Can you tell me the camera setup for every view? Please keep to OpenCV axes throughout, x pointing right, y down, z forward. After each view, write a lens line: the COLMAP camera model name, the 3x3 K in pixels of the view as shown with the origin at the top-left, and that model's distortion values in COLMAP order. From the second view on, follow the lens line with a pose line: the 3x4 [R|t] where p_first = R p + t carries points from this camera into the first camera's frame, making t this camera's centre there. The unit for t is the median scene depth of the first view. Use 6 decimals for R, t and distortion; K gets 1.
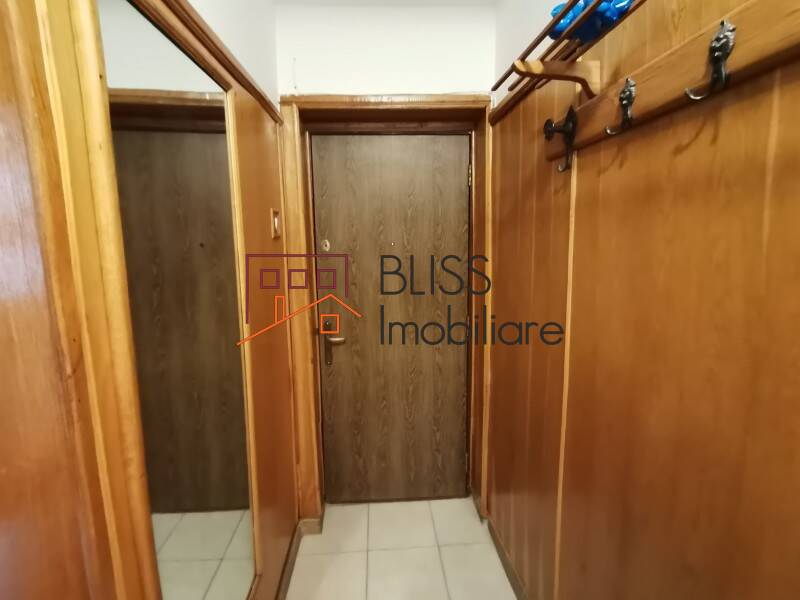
lens RADIAL K [[394.1, 0, 400.6], [0, 394.1, 292.3], [0, 0, 1]] dist [0.012674, -0.001220]
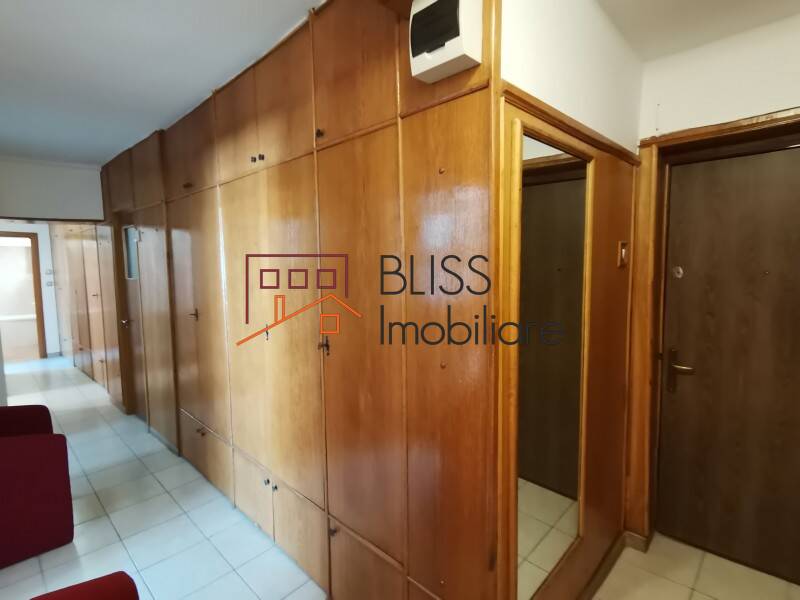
lens RADIAL K [[404.1, 0, 404.6], [0, 404.1, 295.0], [0, 0, 1]] dist [0.055788, -0.044429]
pose [[0.681144, 0.064824, -0.729274, 0.110768], [-0.097427, 0.995239, -0.002532, 0.010243], [0.725639, 0.072776, 0.684217, -0.236348]]
